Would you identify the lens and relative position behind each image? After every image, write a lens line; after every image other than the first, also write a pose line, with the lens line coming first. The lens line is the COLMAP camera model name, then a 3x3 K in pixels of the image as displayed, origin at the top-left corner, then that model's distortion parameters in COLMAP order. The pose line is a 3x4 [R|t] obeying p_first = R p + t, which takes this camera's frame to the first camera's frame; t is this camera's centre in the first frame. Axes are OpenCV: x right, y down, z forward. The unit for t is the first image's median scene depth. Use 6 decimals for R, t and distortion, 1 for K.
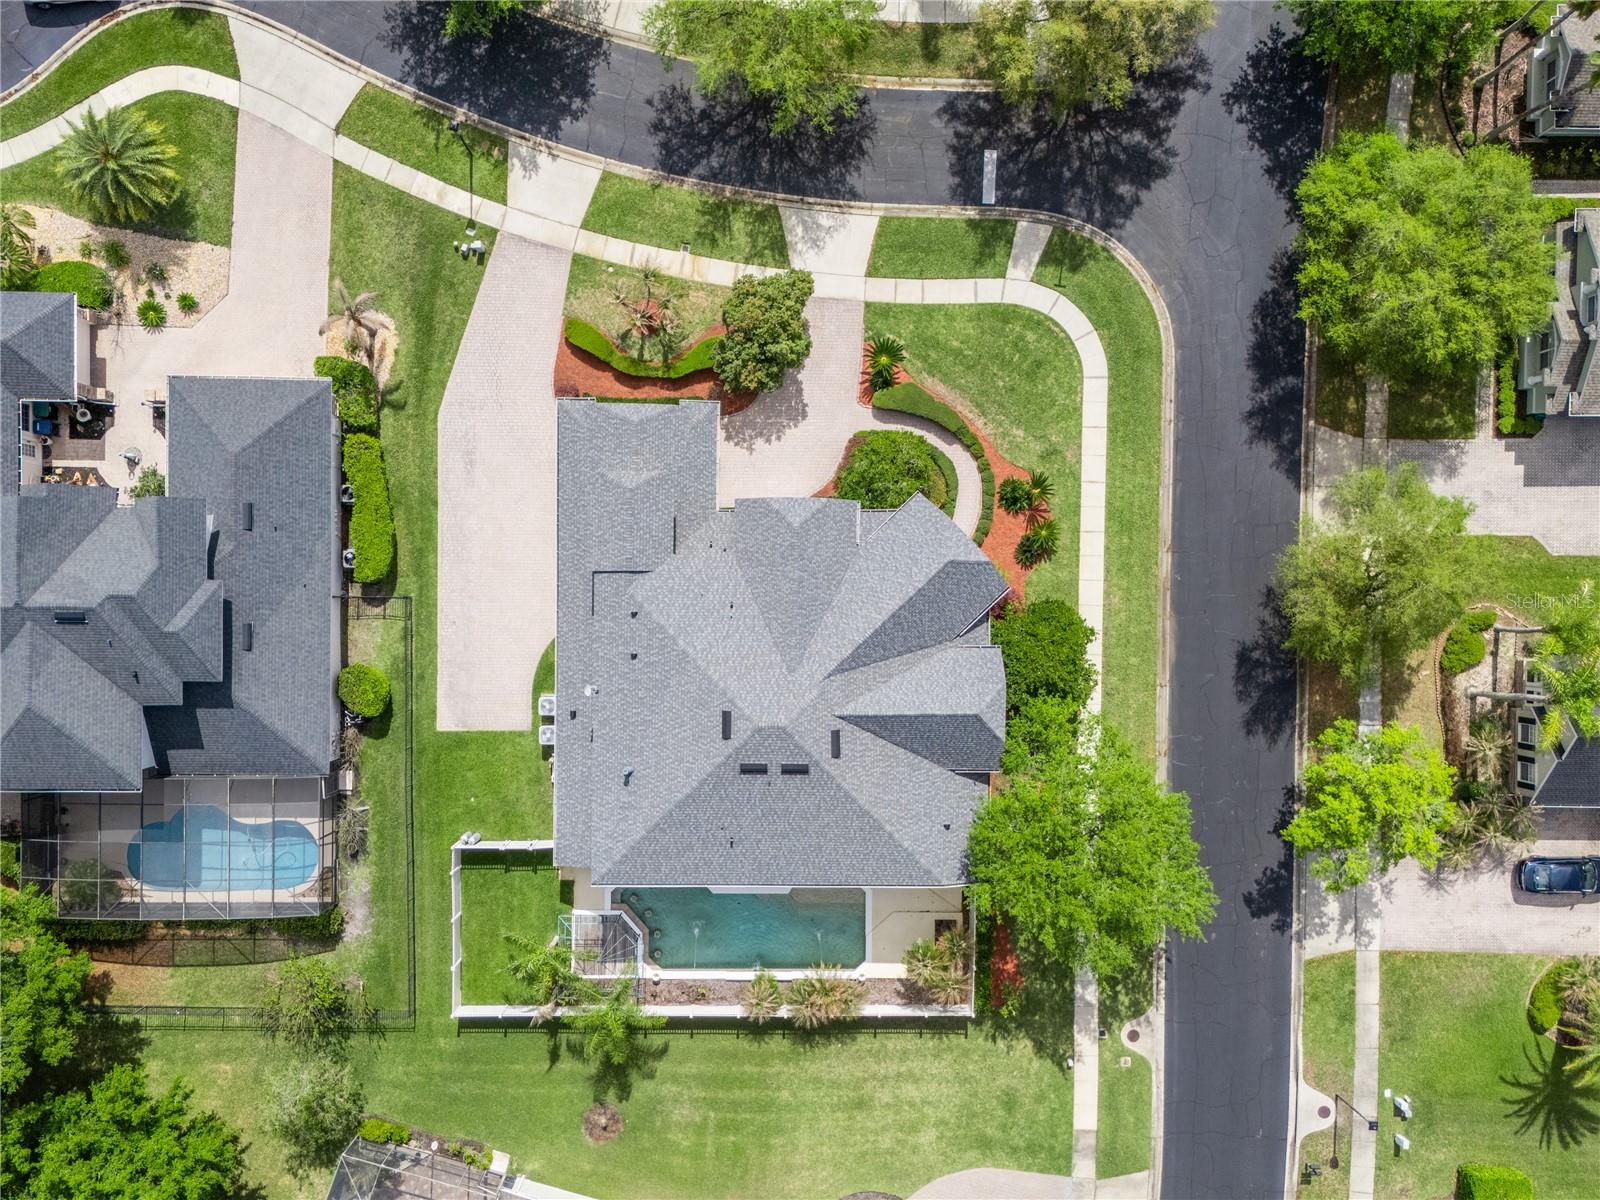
lens RADIAL K [[1427.3, 0, 824.1], [0, 1427.3, 629.7], [0, 0, 1]] dist [0.103230, -0.142339]
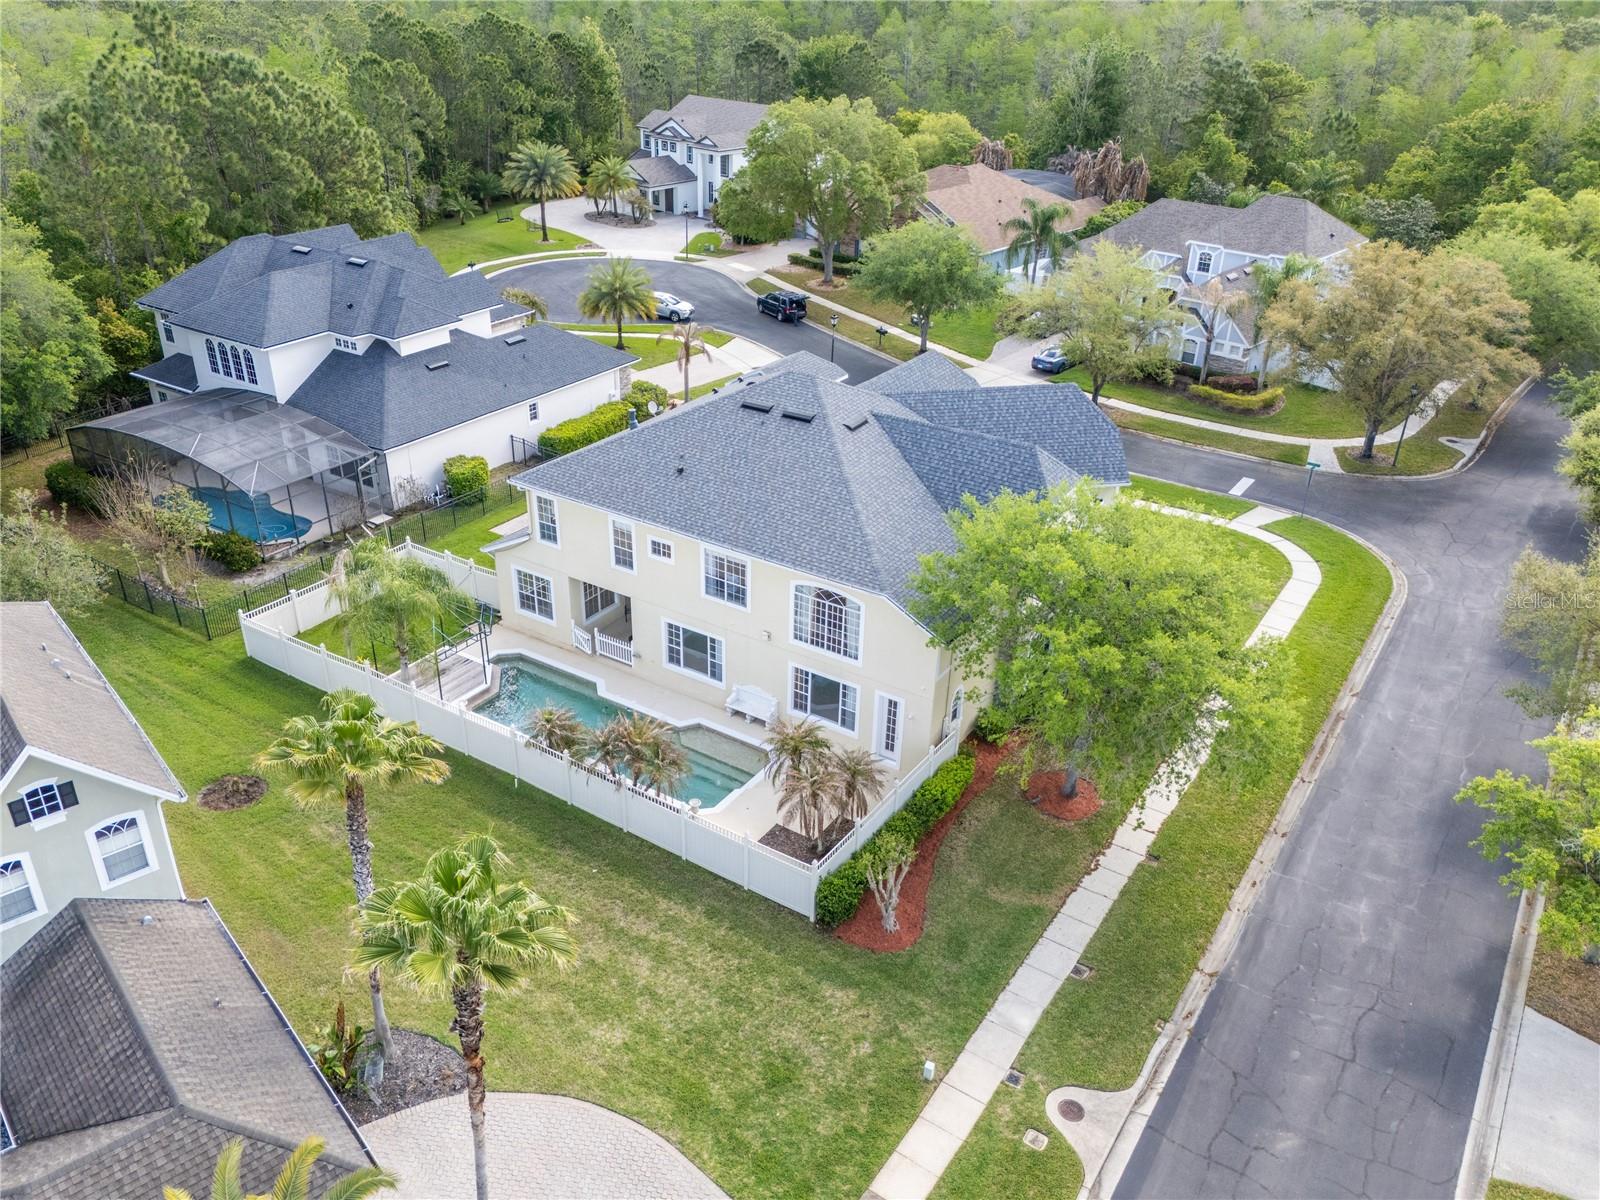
lens RADIAL K [[1255.2, 0, 800.0], [0, 1255.2, 600.0], [0, 0, 1]] dist [0.053975, -0.076528]
pose [[0.845221, 0.227535, -0.483559, 0.310174], [-0.534273, 0.380724, -0.754719, 0.596871], [0.012377, 0.896257, 0.443362, 0.672194]]
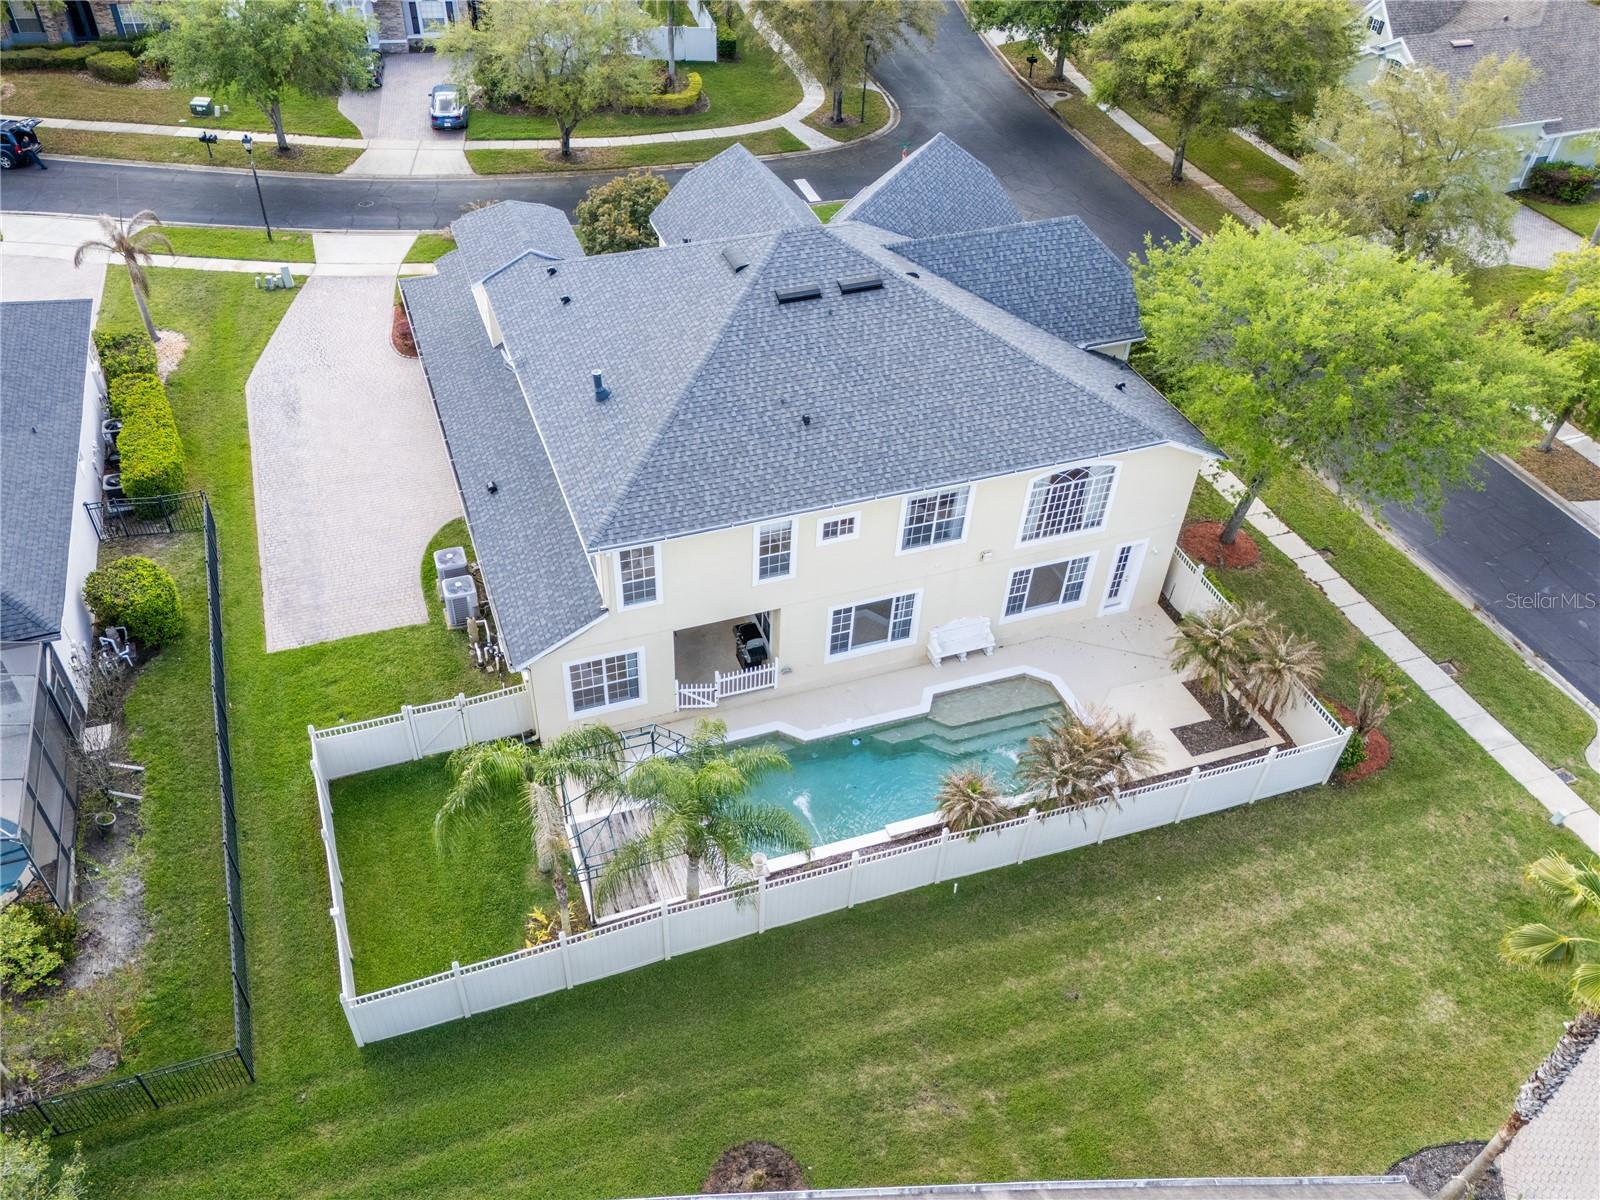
lens RADIAL K [[1225.4, 0, 770.7], [0, 1225.4, 633.8], [0, 0, 1]] dist [0.082593, -0.071245]
pose [[0.941671, -0.239333, 0.236591, -0.192196], [0.336240, 0.639653, -0.691221, 0.481101], [0.014096, 0.730454, 0.682816, 0.646299]]
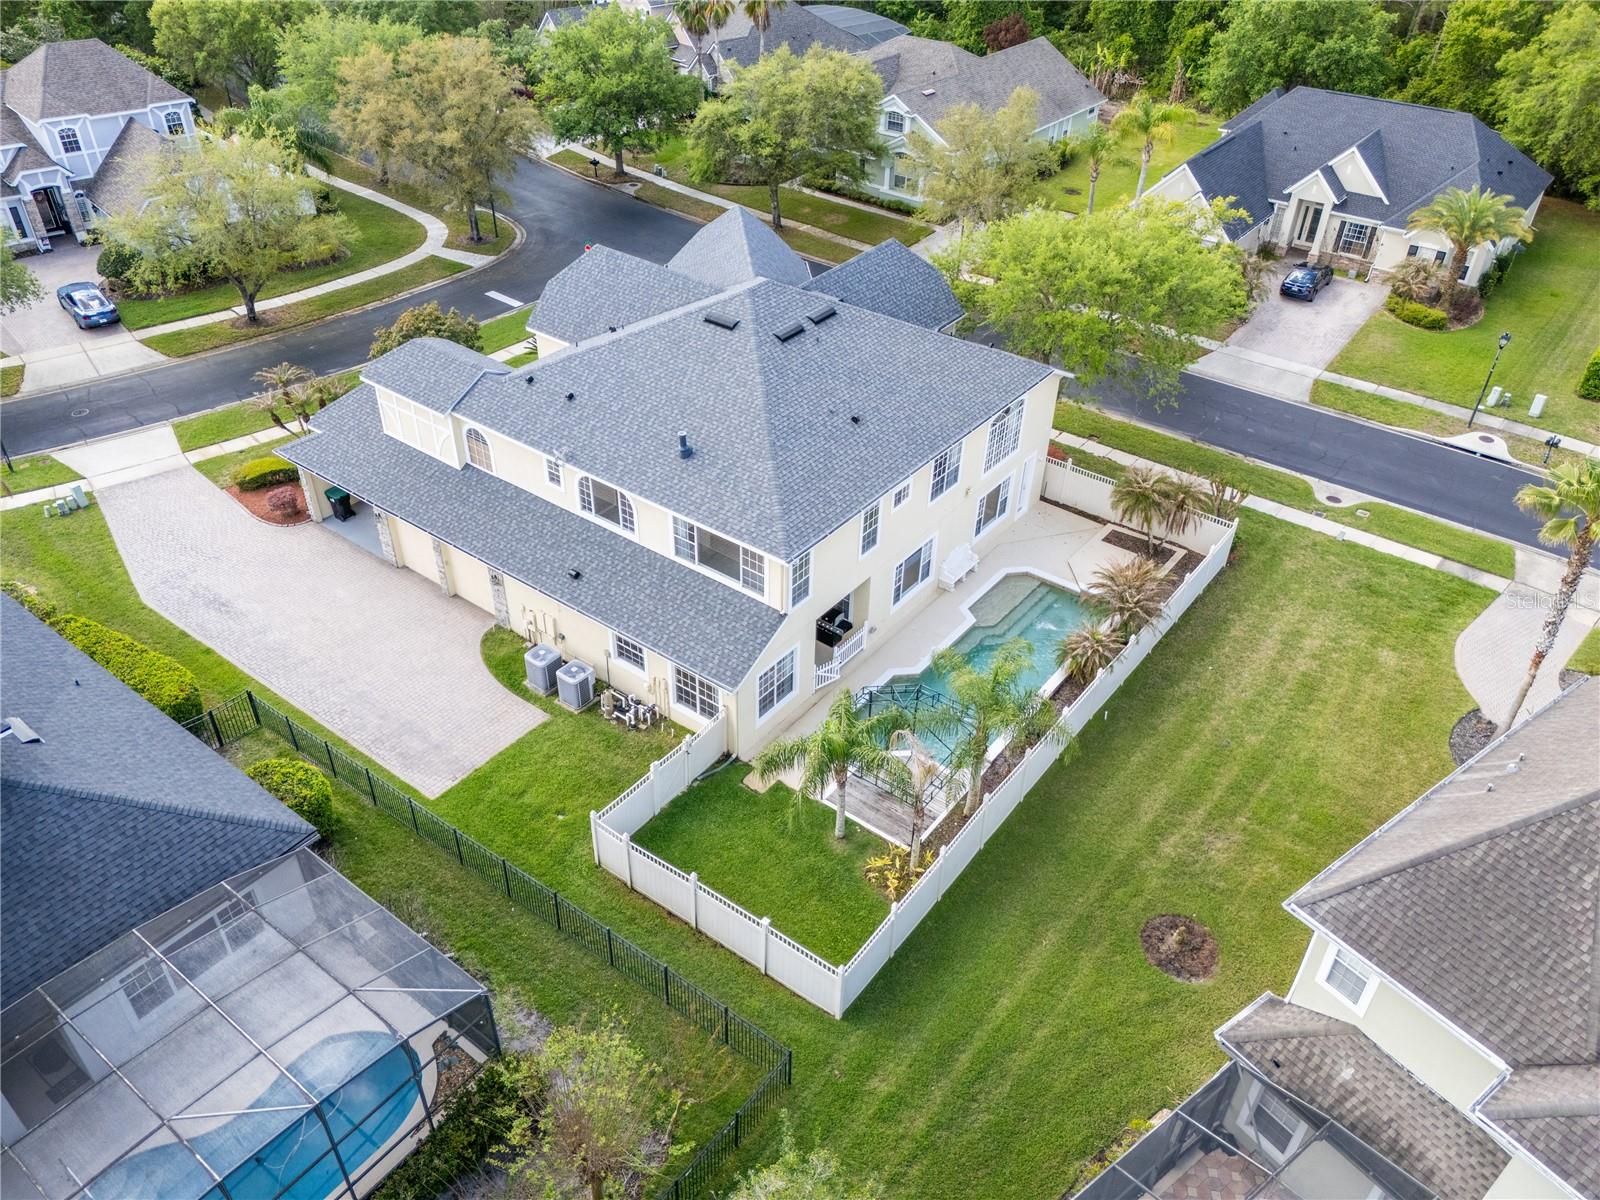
lens RADIAL K [[1168.1, 0, 800.0], [0, 1168.1, 600.0], [0, 0, 1]] dist [0.044169, -0.002164]
pose [[0.599351, -0.499987, 0.625133, -0.435521], [0.800472, 0.369653, -0.471807, 0.385630], [0.004815, 0.783179, 0.621778, 0.631930]]
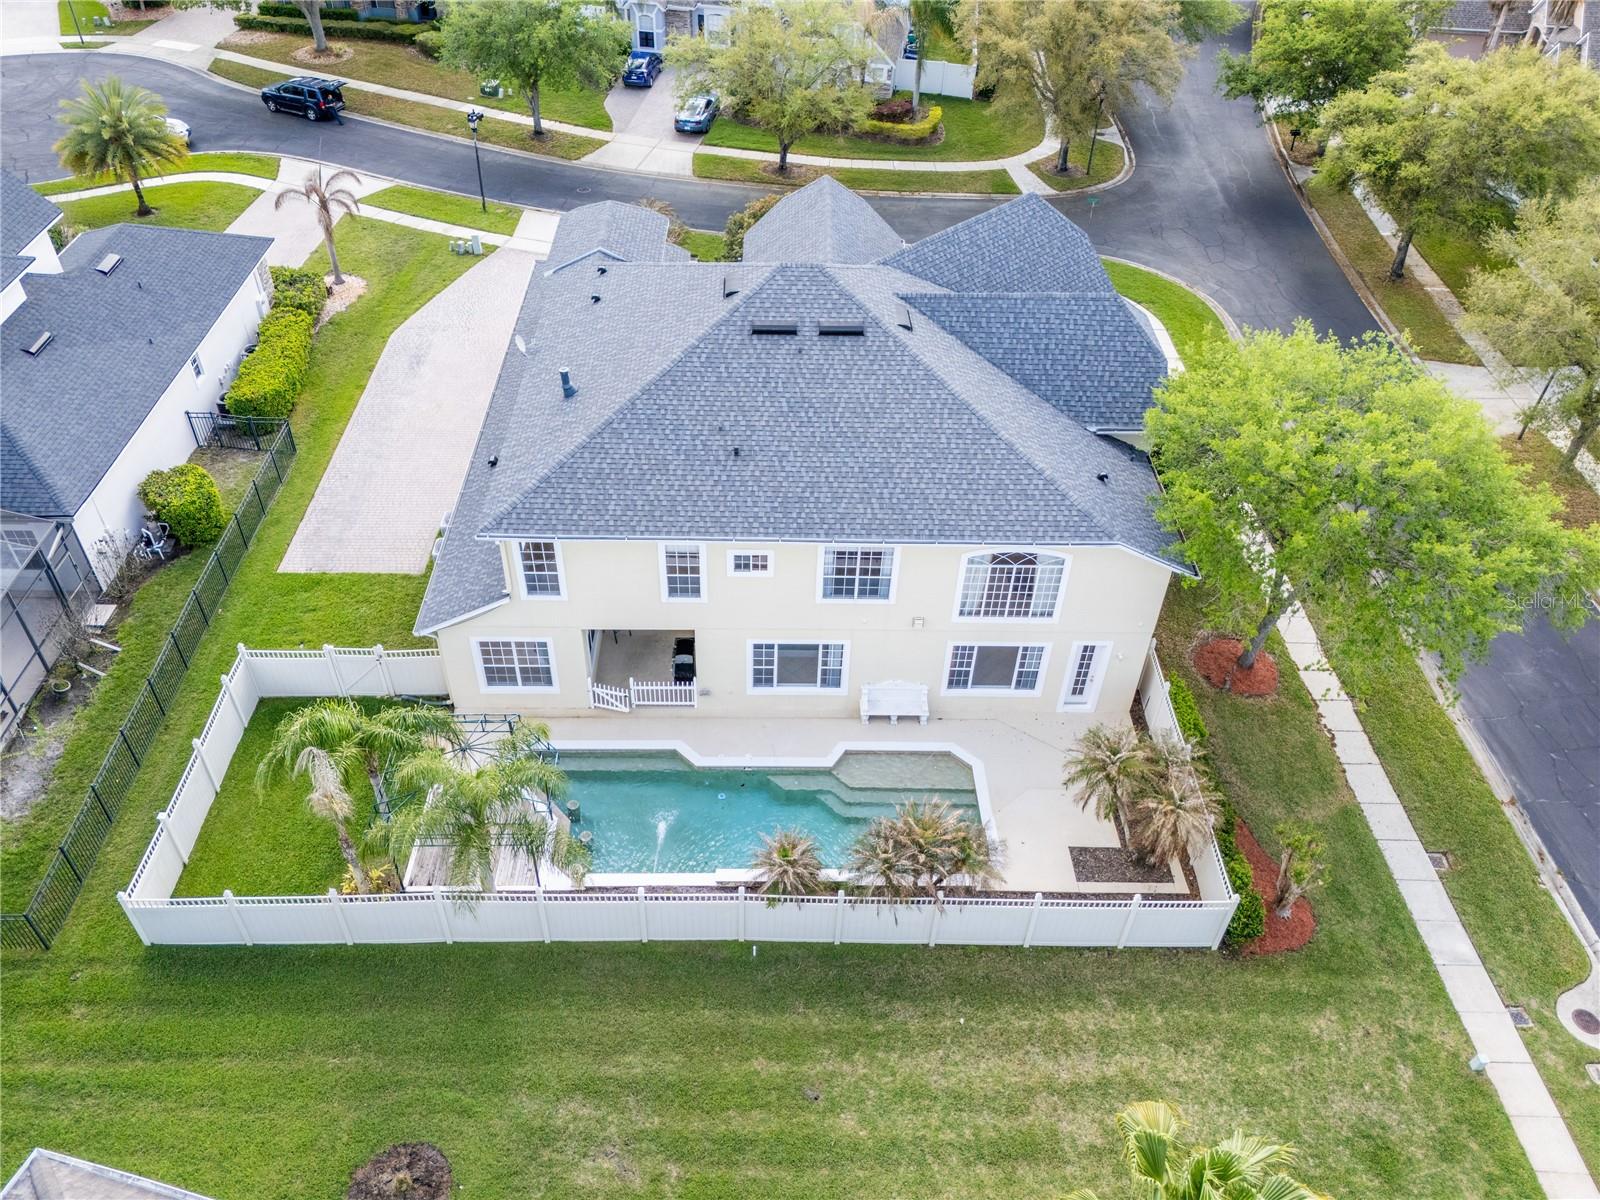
lens RADIAL K [[1188.0, 0, 807.6], [0, 1188.0, 597.9], [0, 0, 1]] dist [0.077192, -0.068632]
pose [[0.999428, -0.027182, 0.020111, -0.042066], [0.033031, 0.657609, -0.752635, 0.487935], [0.007233, 0.752869, 0.658131, 0.650789]]
